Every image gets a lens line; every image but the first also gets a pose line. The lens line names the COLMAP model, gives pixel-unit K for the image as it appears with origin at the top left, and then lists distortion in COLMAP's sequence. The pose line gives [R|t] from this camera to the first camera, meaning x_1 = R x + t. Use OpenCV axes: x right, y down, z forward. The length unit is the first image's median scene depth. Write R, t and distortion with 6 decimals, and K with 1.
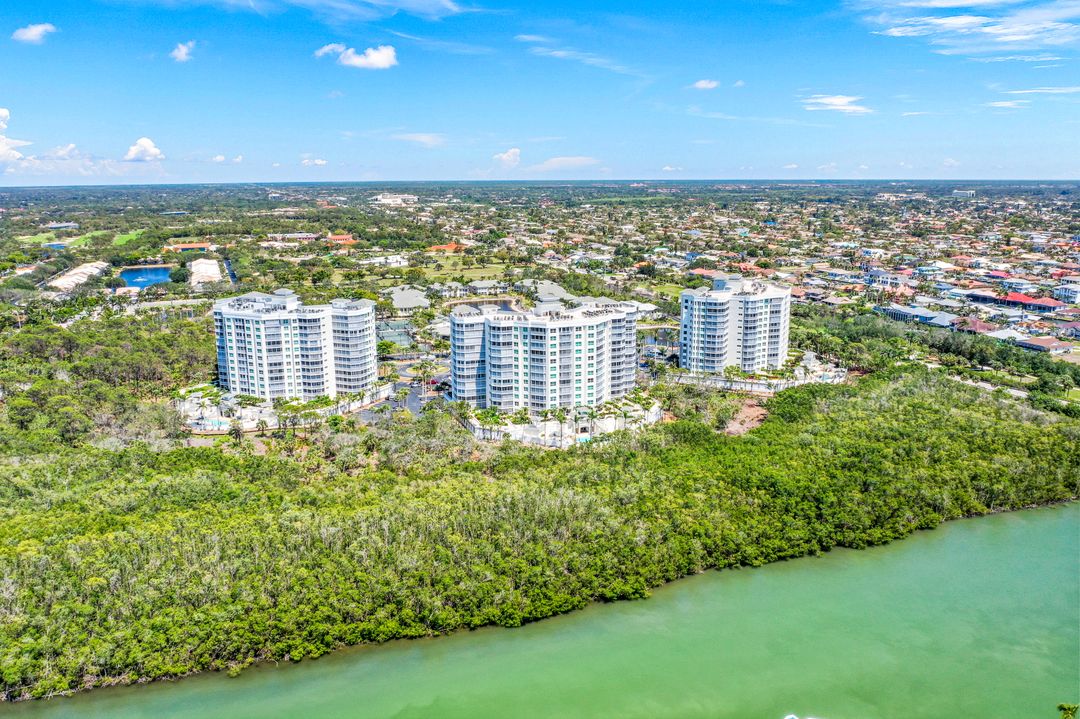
lens RADIAL K [[849.8, 0, 538.6], [0, 849.8, 357.9], [0, 0, 1]] dist [-0.021595, -0.003104]
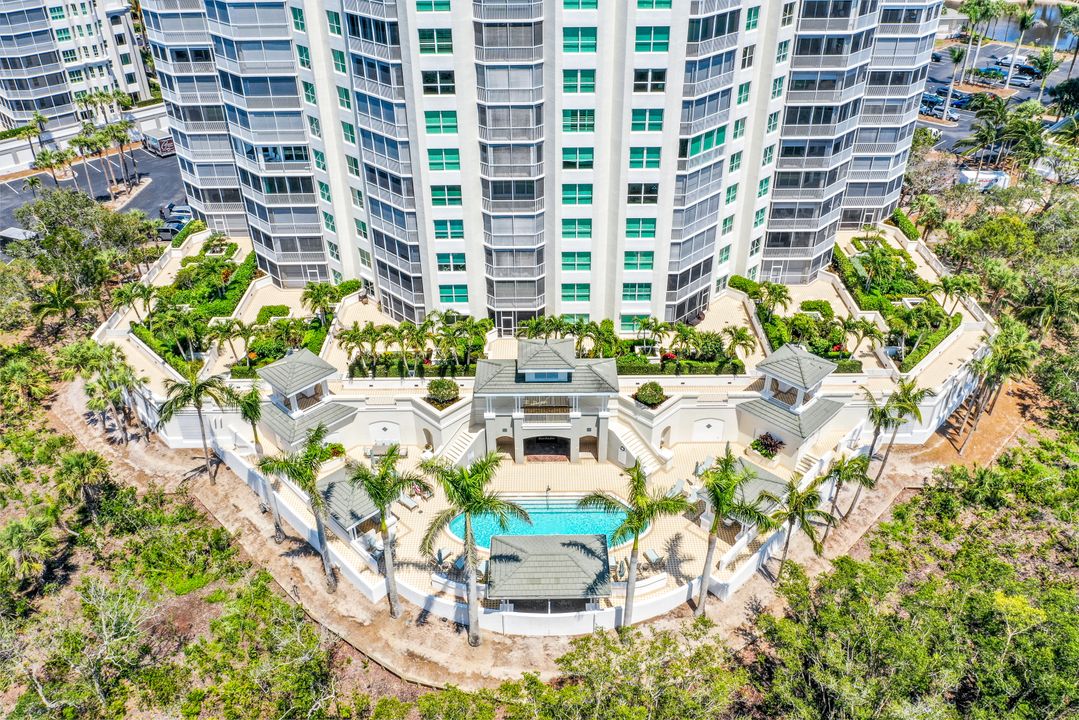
lens RADIAL K [[849.0, 0, 538.1], [0, 849.0, 358.4], [0, 0, 1]] dist [-0.021595, -0.003104]
pose [[0.939842, 0.182119, -0.289017, 0.098226], [-0.068148, 0.928990, 0.363778, -0.008688], [0.334744, -0.322198, 0.885514, 0.758700]]
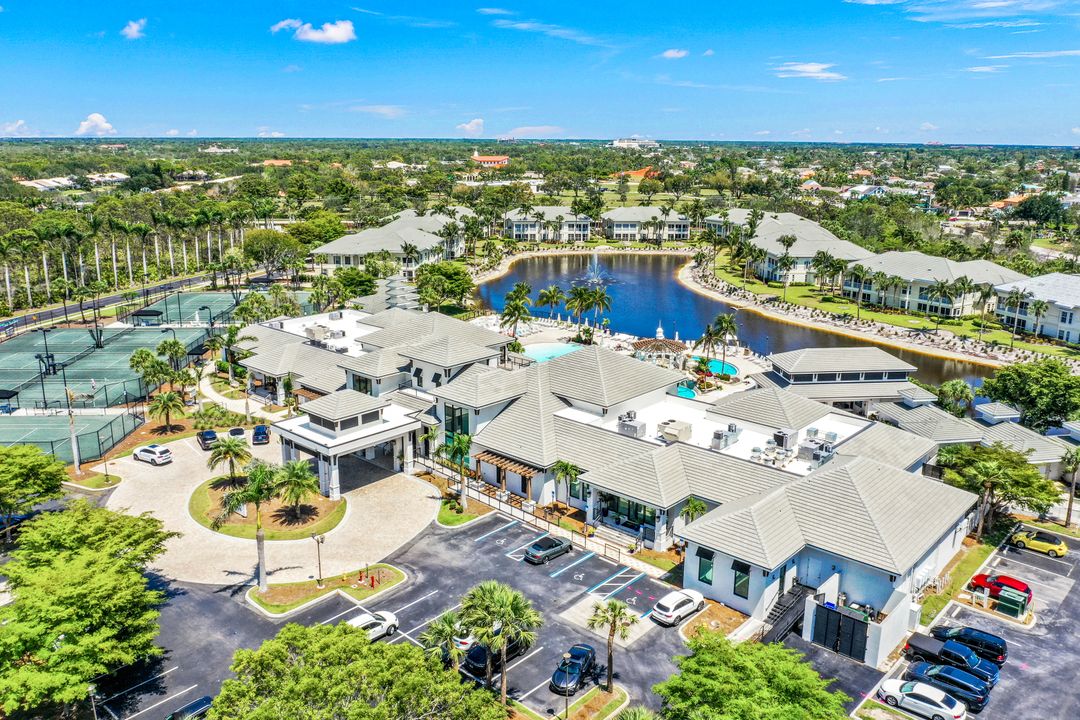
lens RADIAL K [[864.4, 0, 536.5], [0, 864.4, 355.0], [0, 0, 1]] dist [-0.015934, -0.009508]
pose [[0.954942, 0.085594, -0.284181, 0.034364], [-0.075895, 0.996100, 0.044988, -0.066837], [0.286924, -0.021393, 0.957715, 1.138543]]
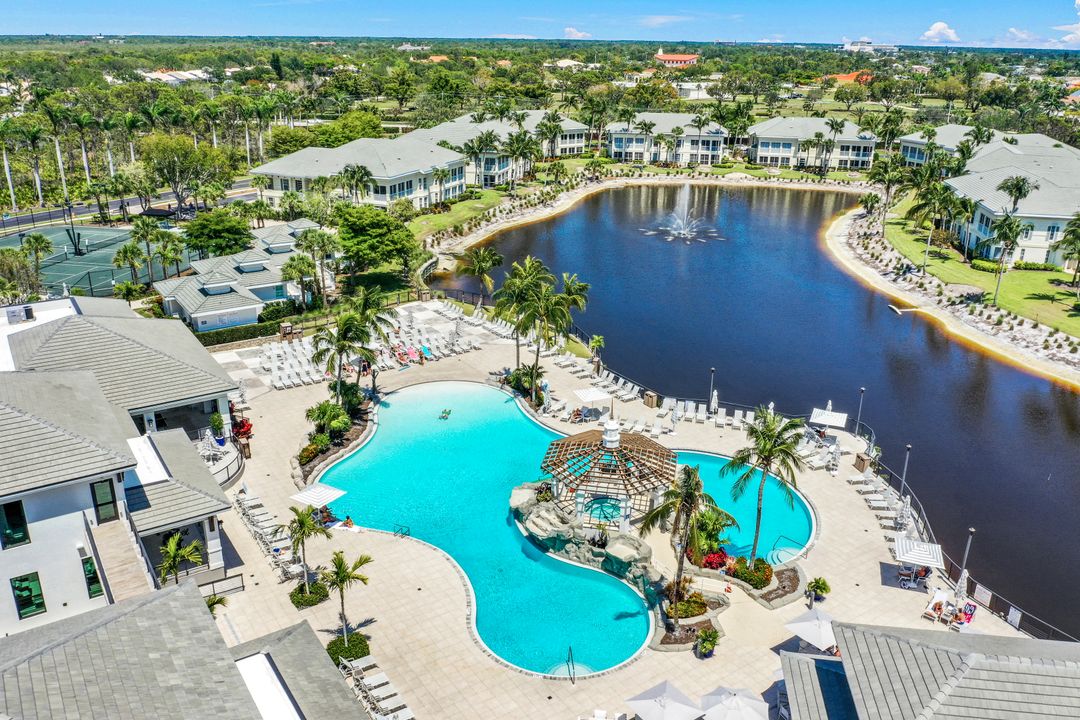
lens RADIAL K [[868.1, 0, 535.1], [0, 868.1, 360.1], [0, 0, 1]] dist [-0.018348, -0.001380]
pose [[0.854592, 0.198126, -0.480020, 0.036864], [-0.128287, 0.976255, 0.174553, -0.100155], [0.503205, -0.087591, 0.859716, 1.374176]]
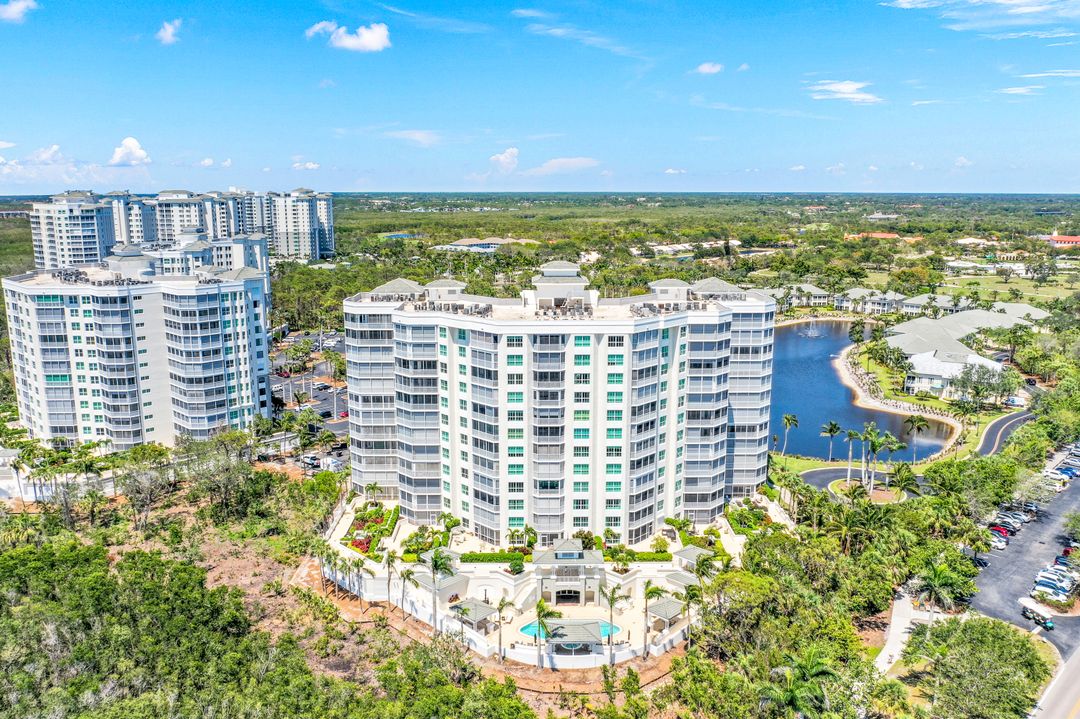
lens RADIAL K [[849.8, 0, 538.6], [0, 849.8, 357.9], [0, 0, 1]] dist [-0.021595, -0.003104]
pose [[0.444849, 0.183043, -0.876701, 0.672393], [-0.192646, 0.975534, 0.105927, -0.115006], [0.874641, 0.121771, 0.469228, 0.974183]]
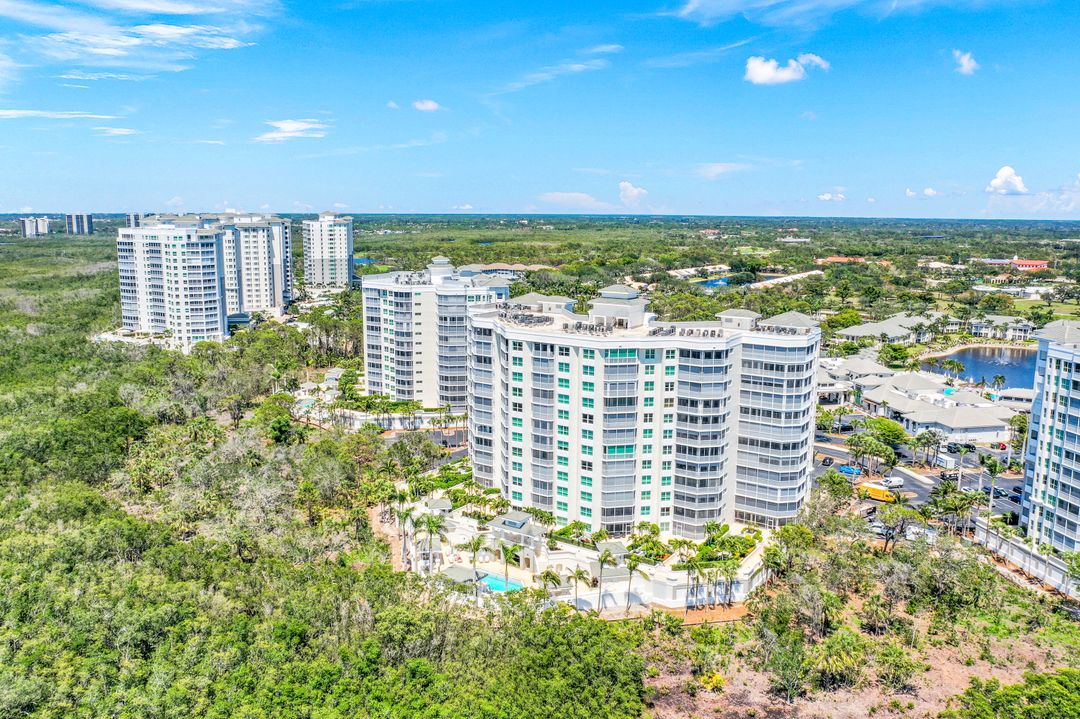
lens RADIAL K [[849.8, 0, 538.6], [0, 849.8, 357.9], [0, 0, 1]] dist [-0.021595, -0.003104]
pose [[0.594259, 0.149417, -0.790273, 0.385448], [-0.182596, 0.981998, 0.048361, -0.047254], [0.783272, 0.115562, 0.610844, 0.651718]]
